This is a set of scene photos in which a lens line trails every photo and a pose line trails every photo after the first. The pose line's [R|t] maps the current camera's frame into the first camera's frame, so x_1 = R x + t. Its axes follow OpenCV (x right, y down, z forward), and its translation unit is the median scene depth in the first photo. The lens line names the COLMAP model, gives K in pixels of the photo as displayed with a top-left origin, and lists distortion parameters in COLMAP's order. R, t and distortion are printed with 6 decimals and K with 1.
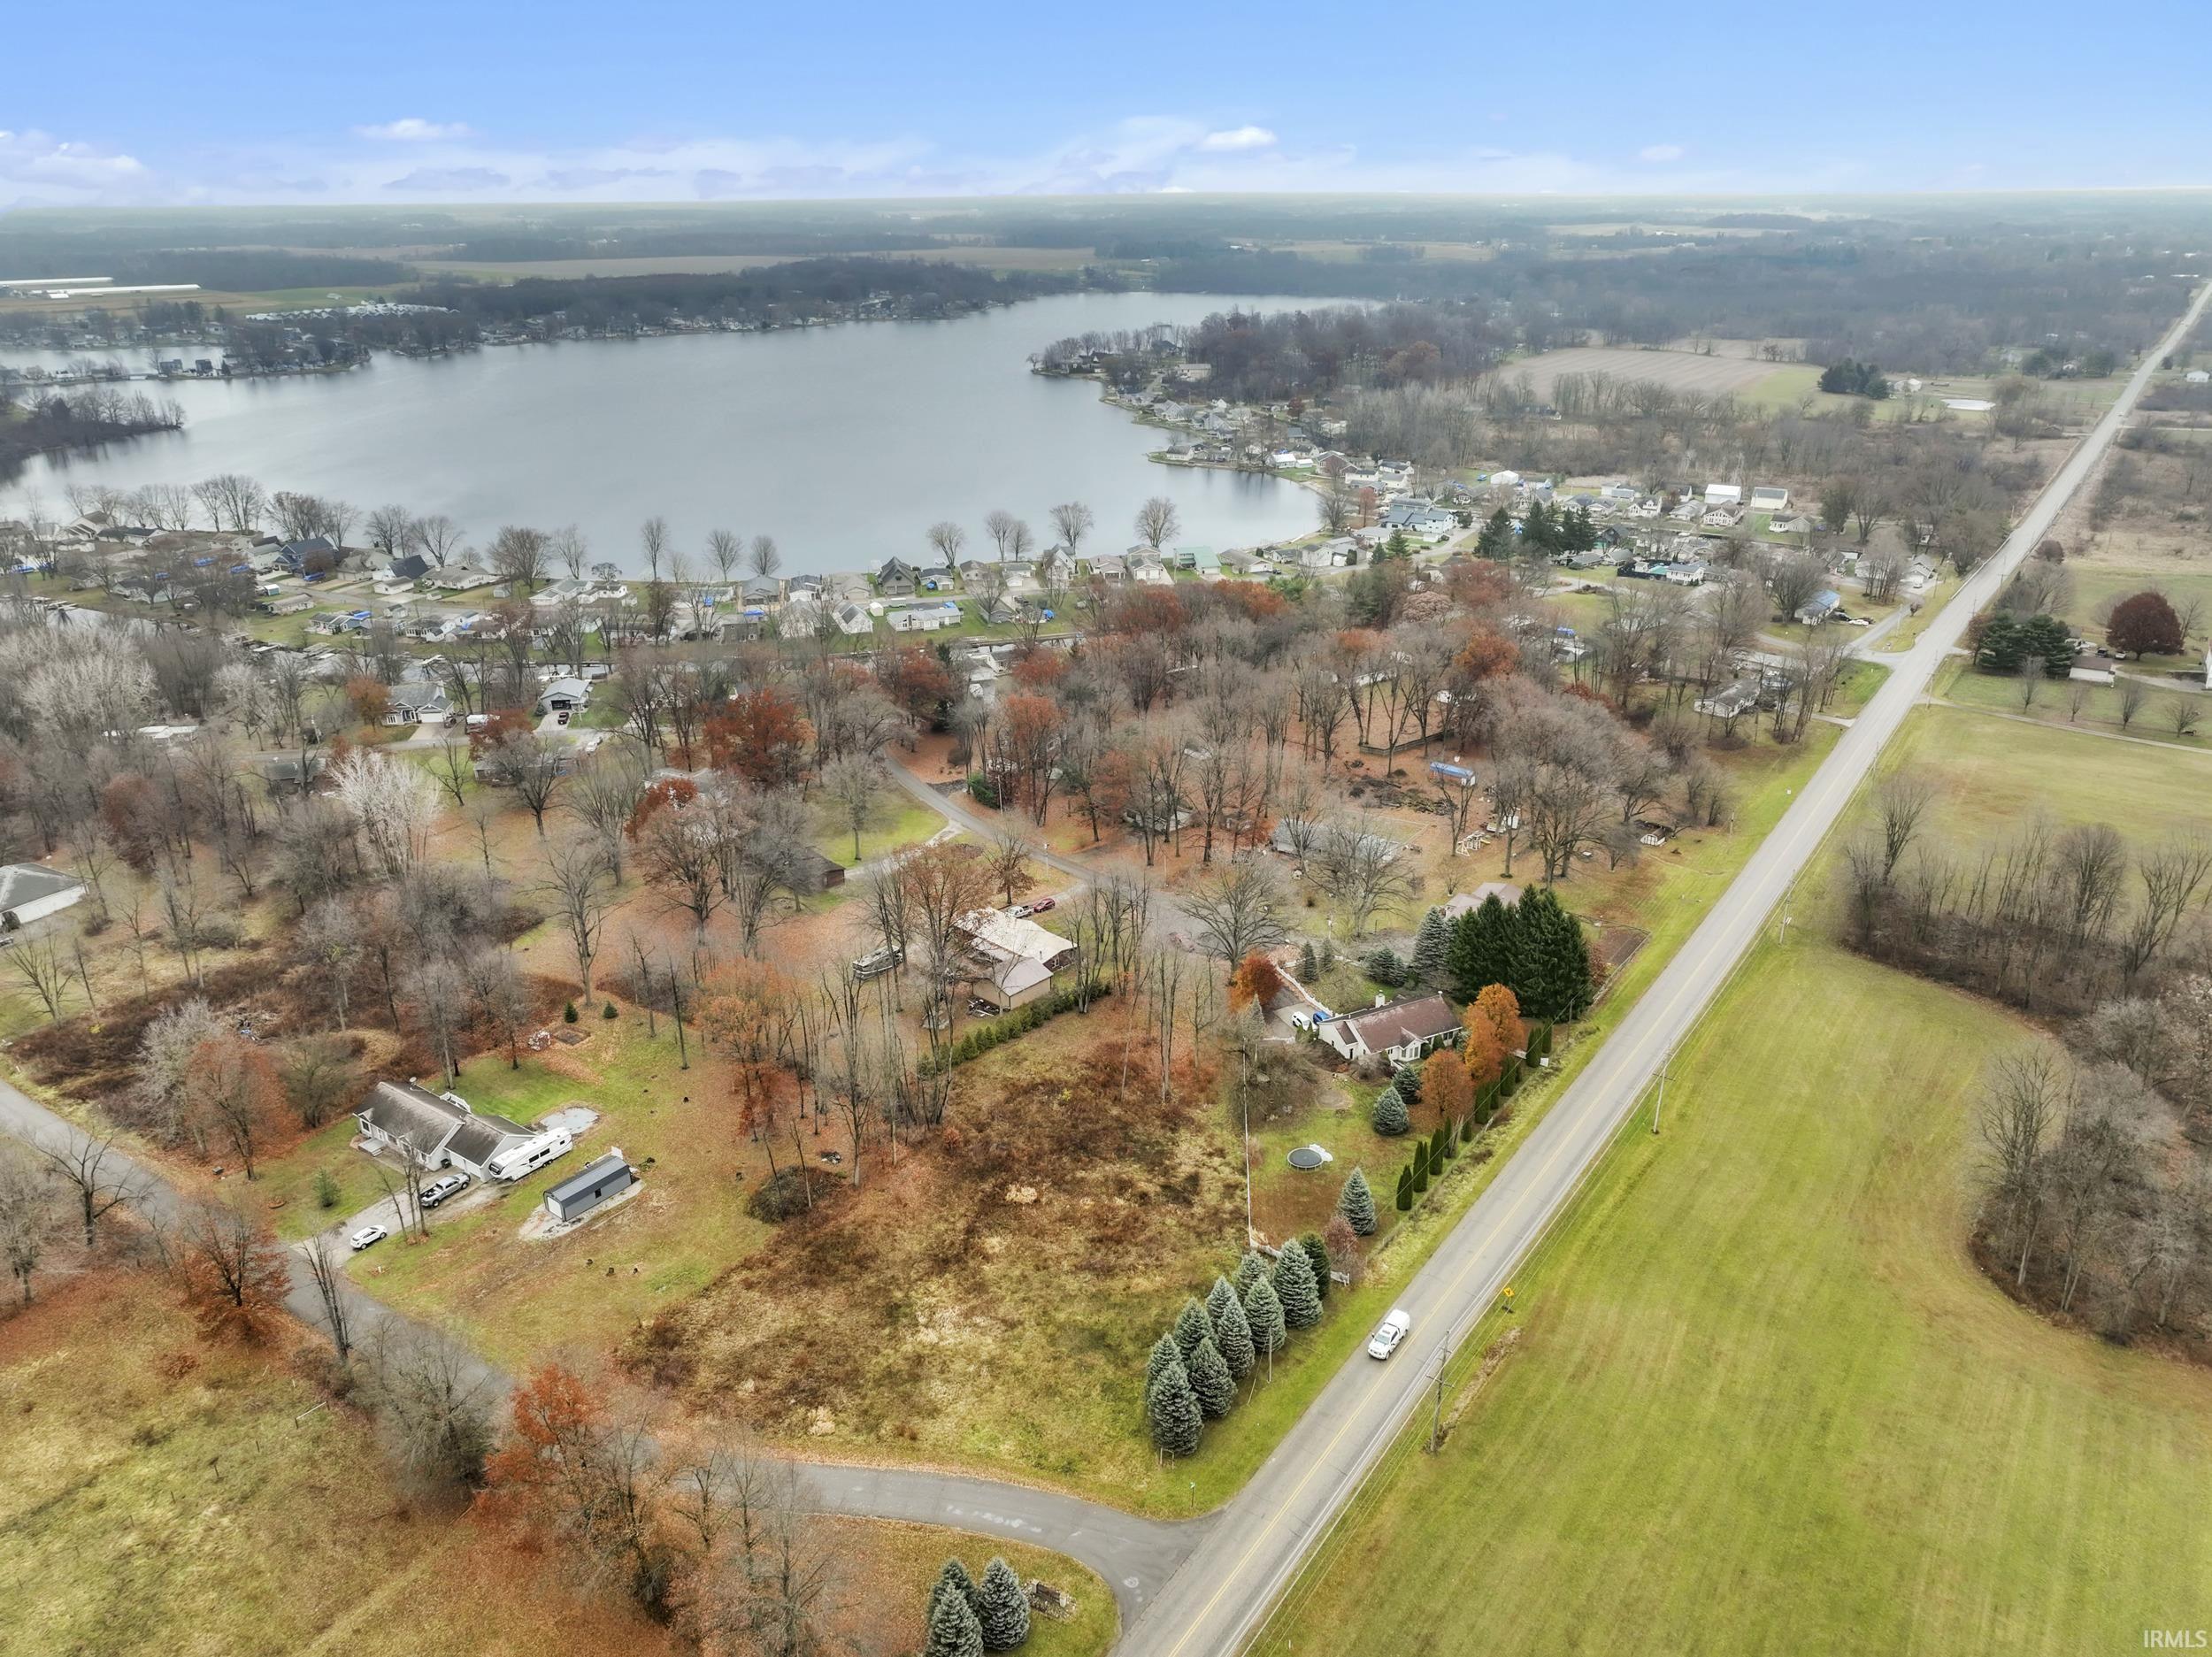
lens RADIAL K [[1557.6, 0, 1114.9], [0, 1557.6, 824.3], [0, 0, 1]] dist [-0.003020, 0.017795]
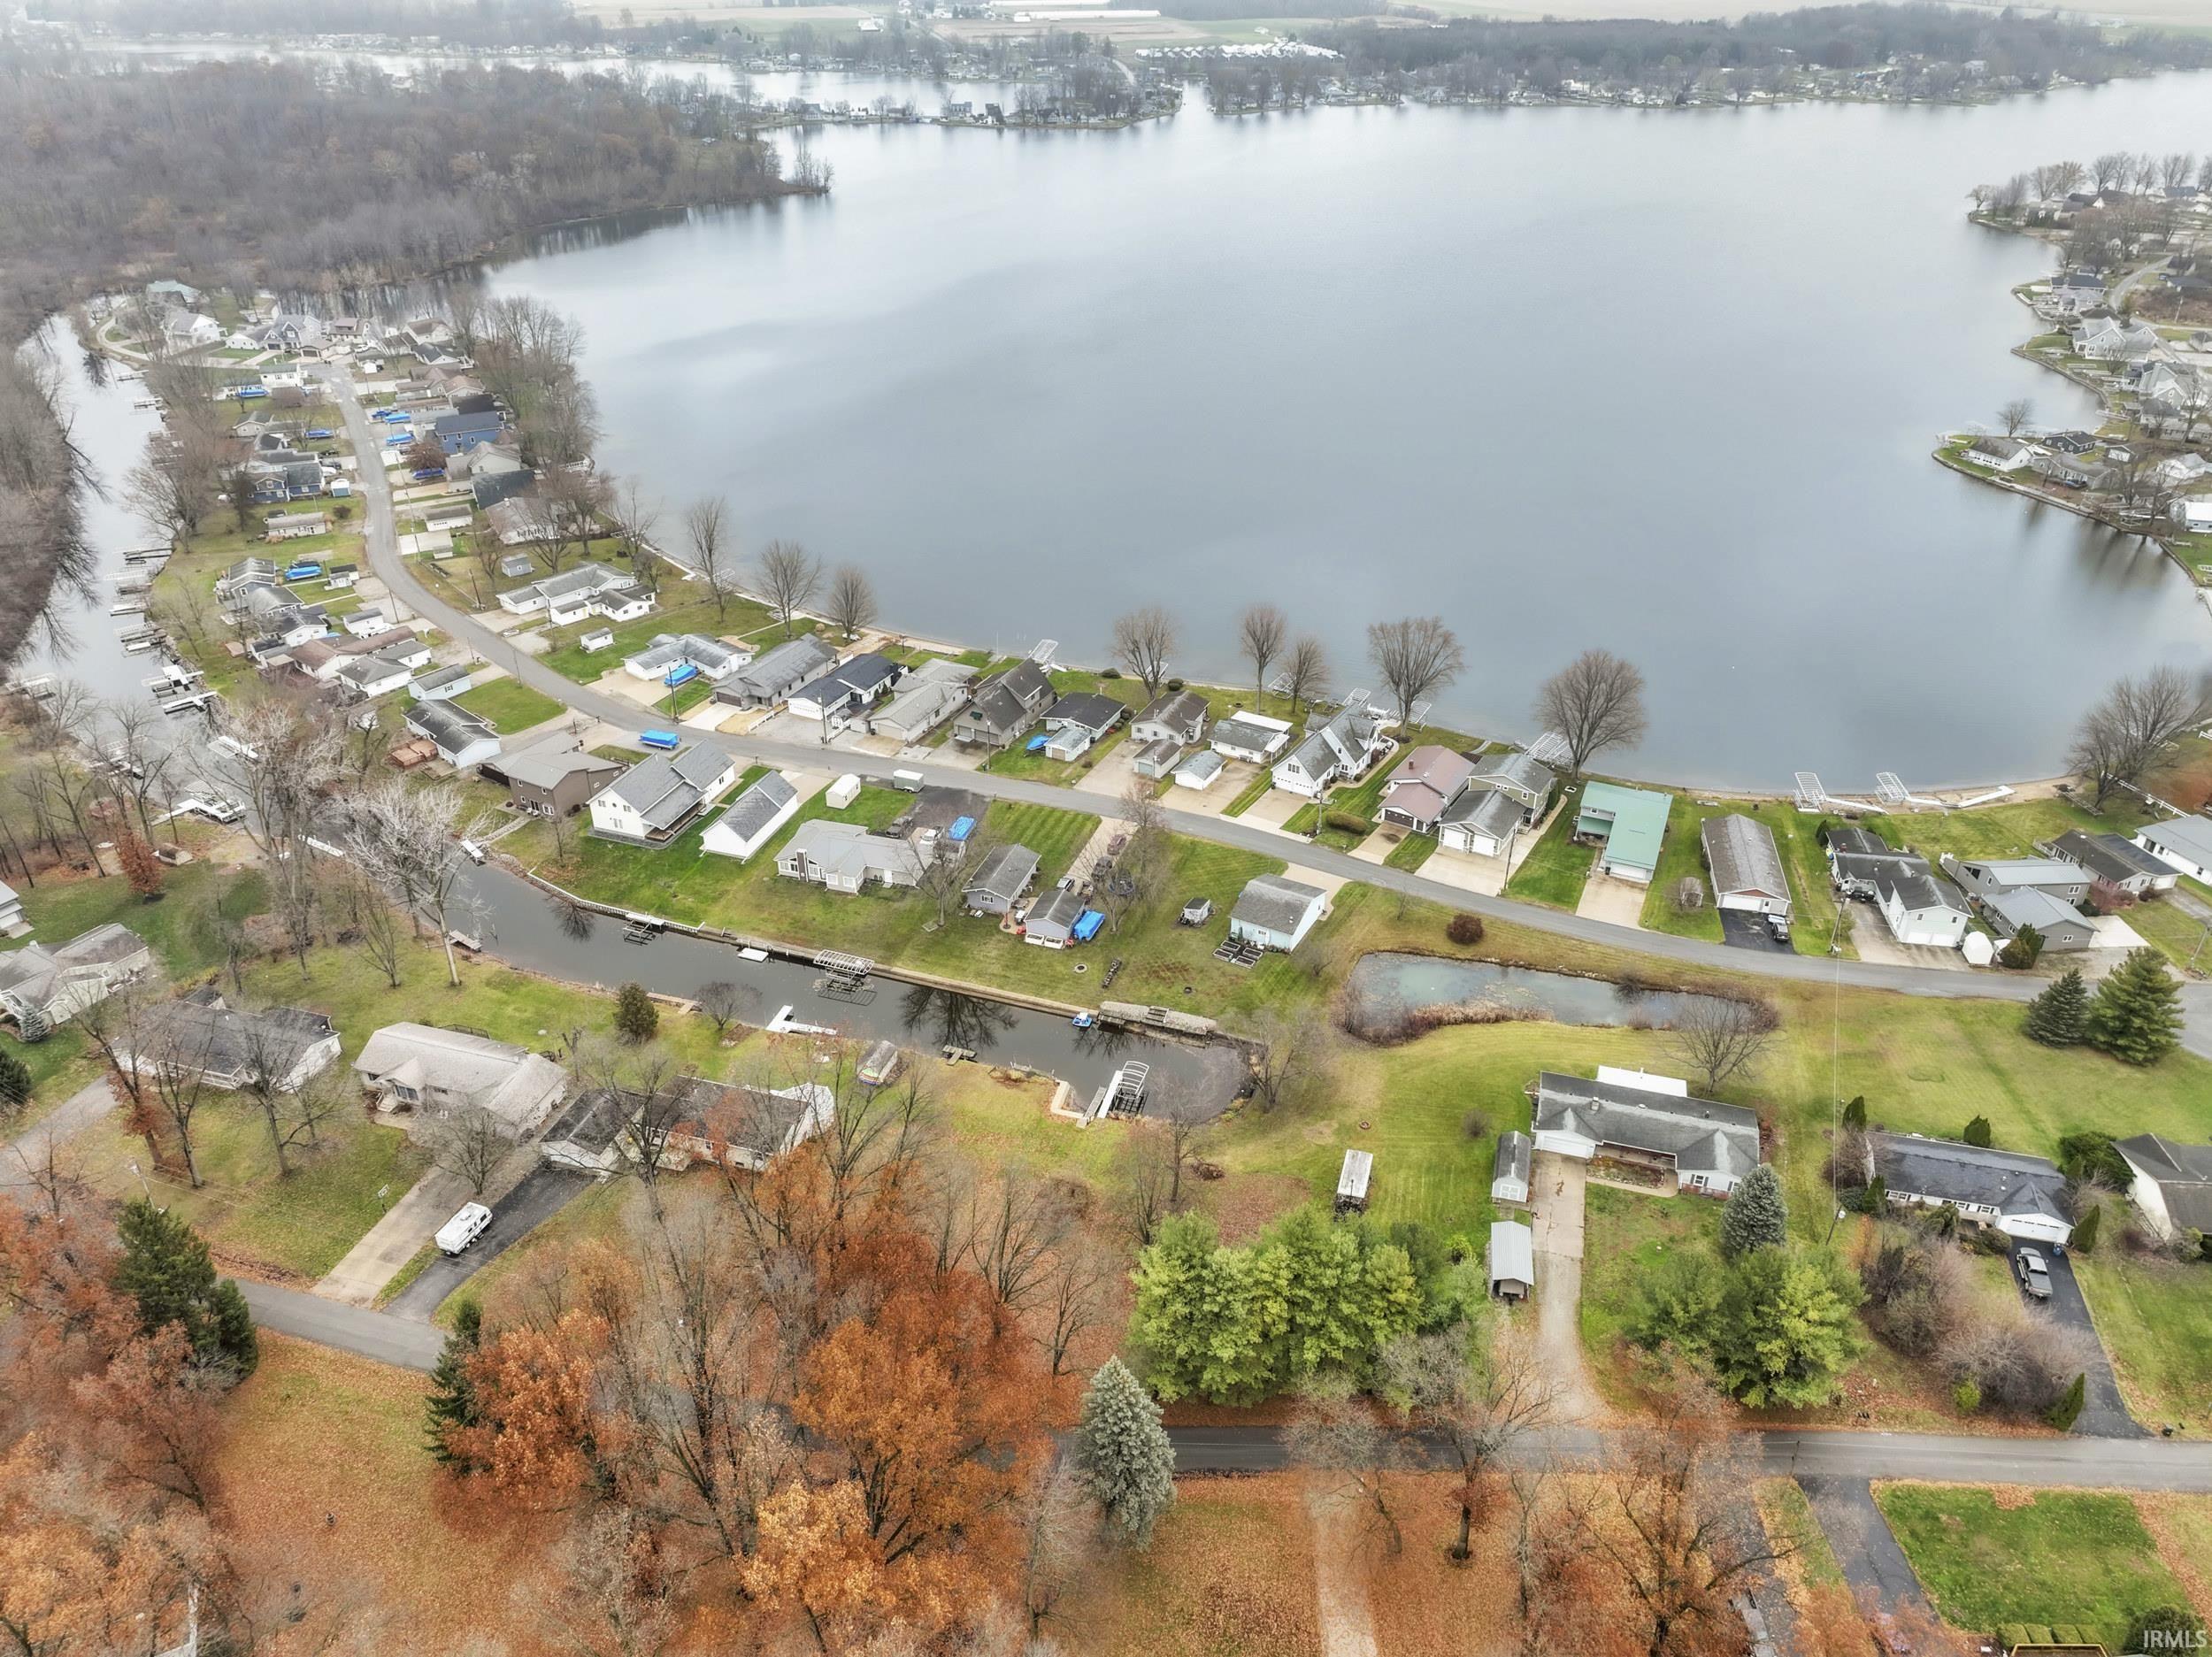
lens RADIAL K [[1557.6, 0, 1114.9], [0, 1557.6, 824.3], [0, 0, 1]] dist [-0.003020, 0.017795]
pose [[0.794755, 0.313193, -0.519880, 0.320455], [-0.234920, 0.948545, 0.212307, -0.444049], [0.559623, -0.046602, 0.827436, 1.092688]]
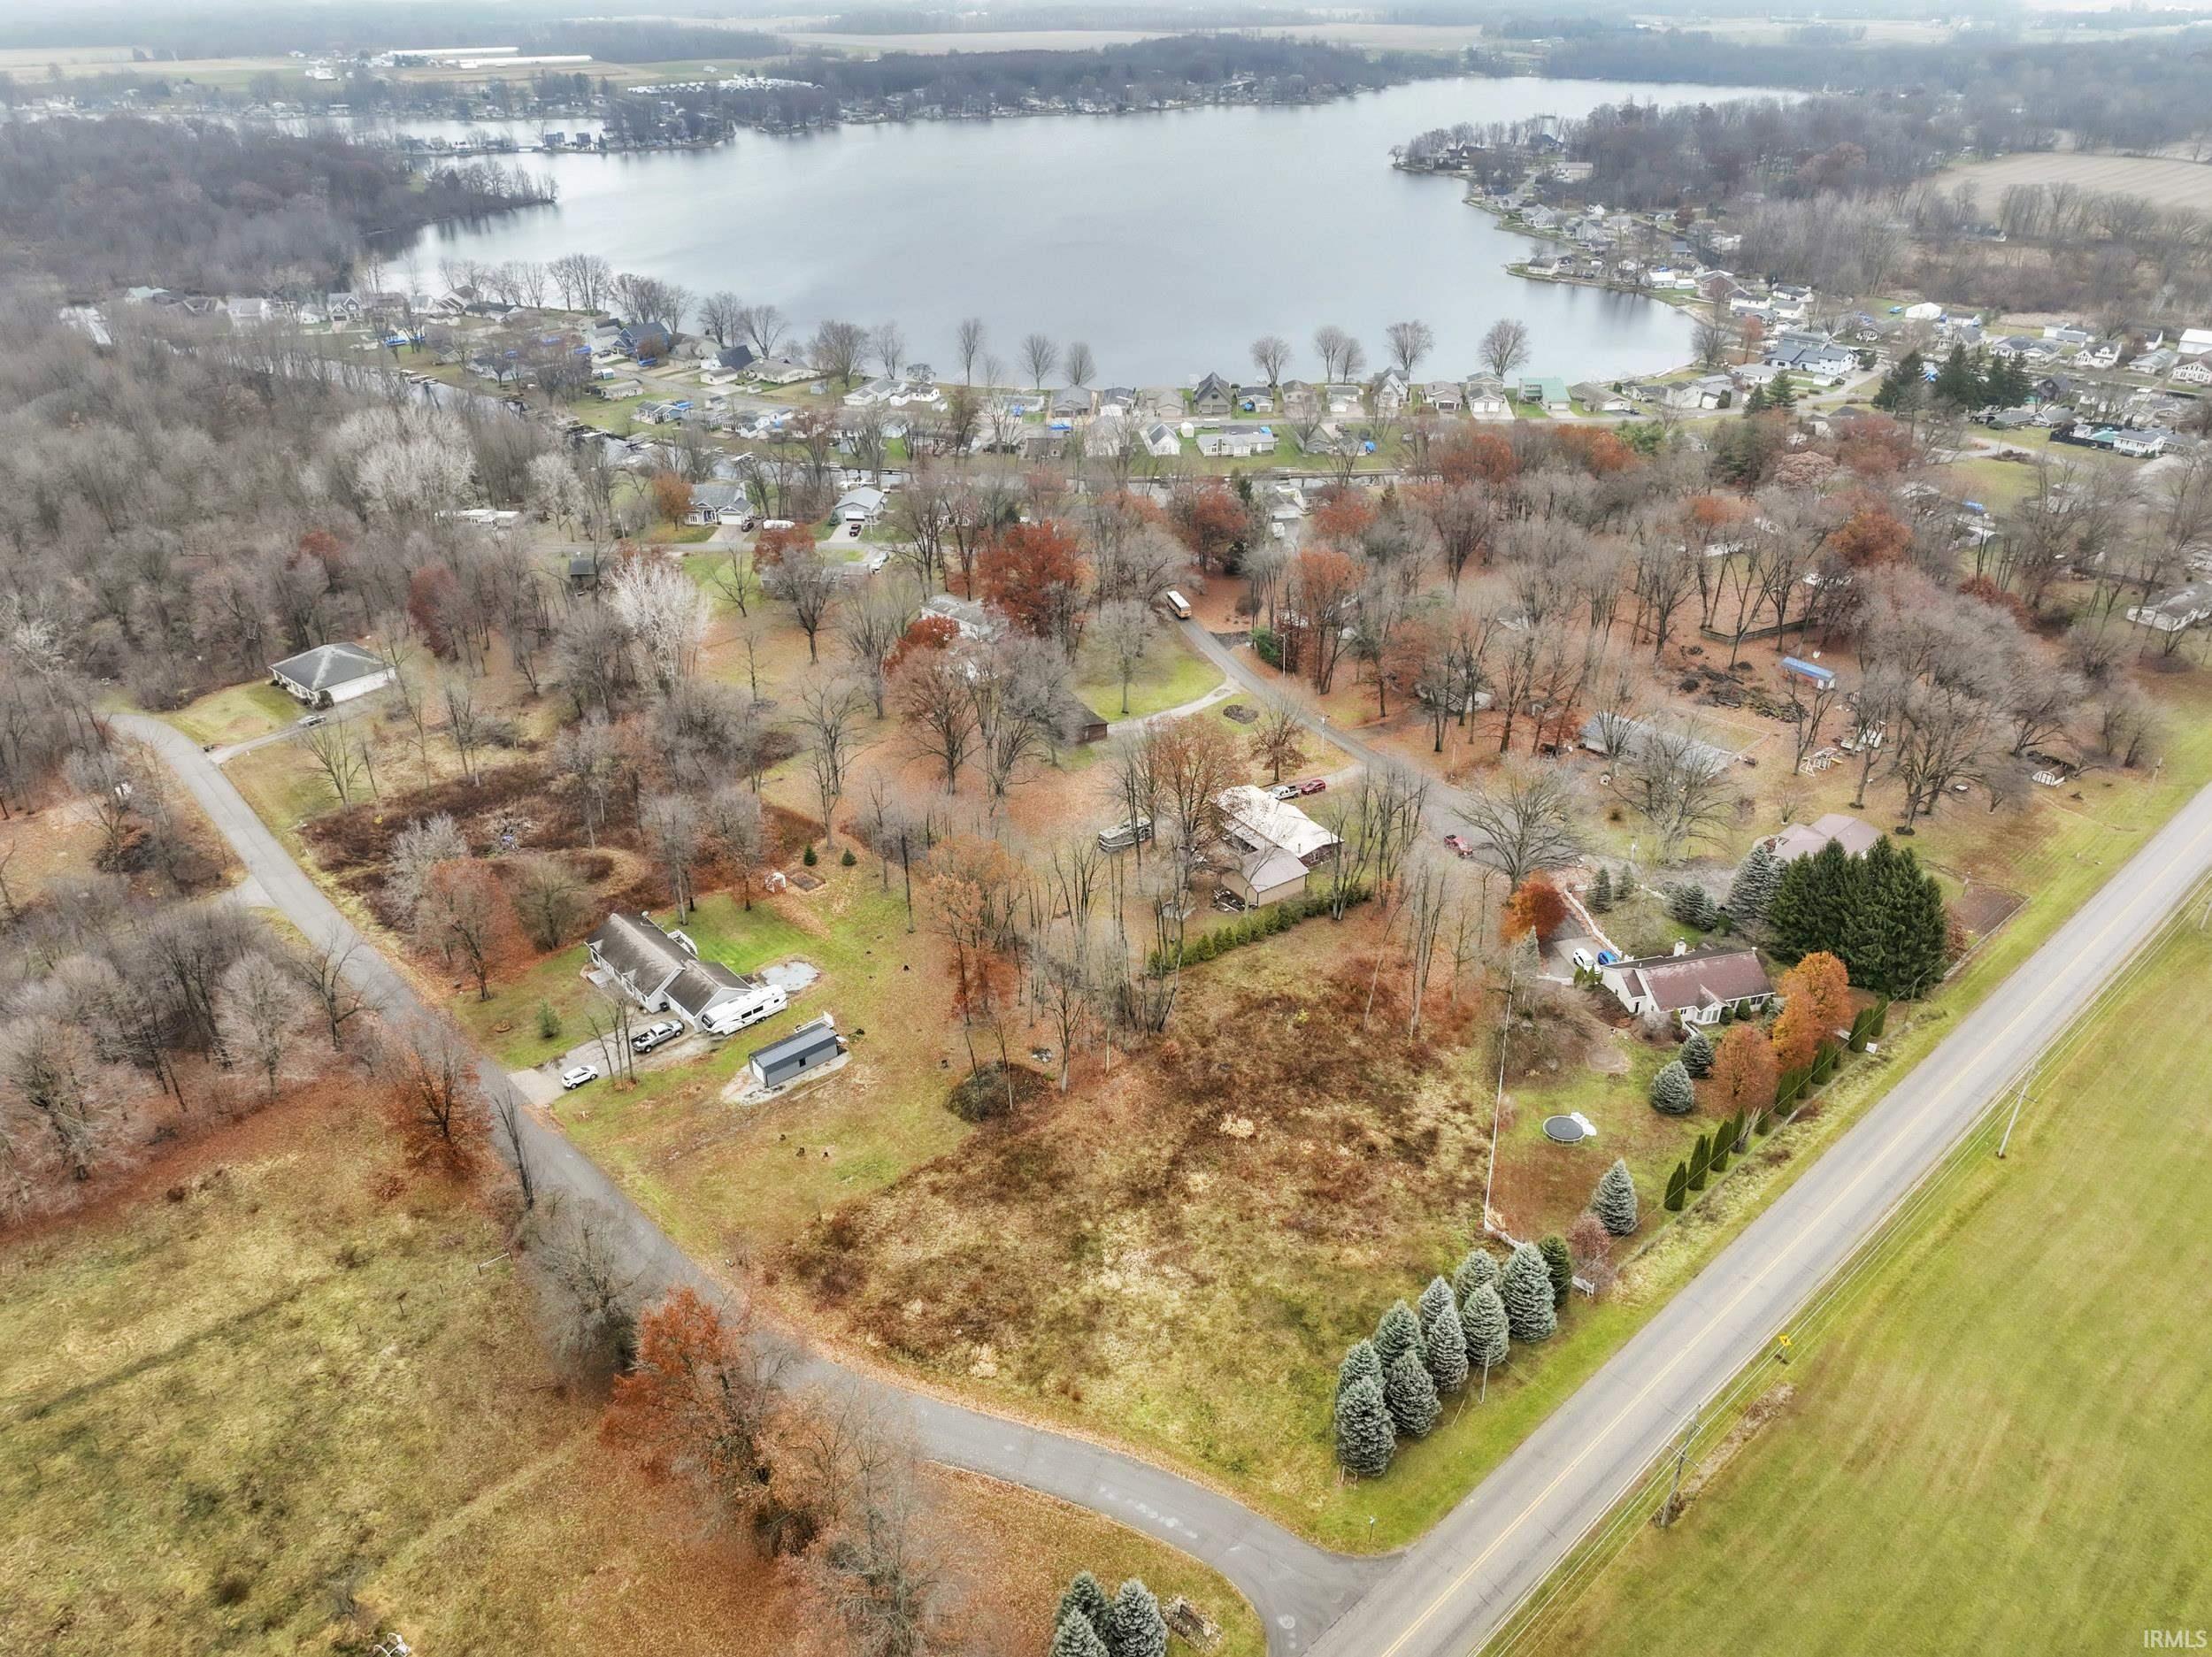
lens RADIAL K [[1557.6, 0, 1114.9], [0, 1557.6, 824.3], [0, 0, 1]] dist [-0.003020, 0.017795]
pose [[0.975747, 0.107654, -0.190600, 0.016503], [-0.083988, 0.988188, 0.128181, -0.032072], [0.202148, -0.109064, 0.973263, 0.077166]]
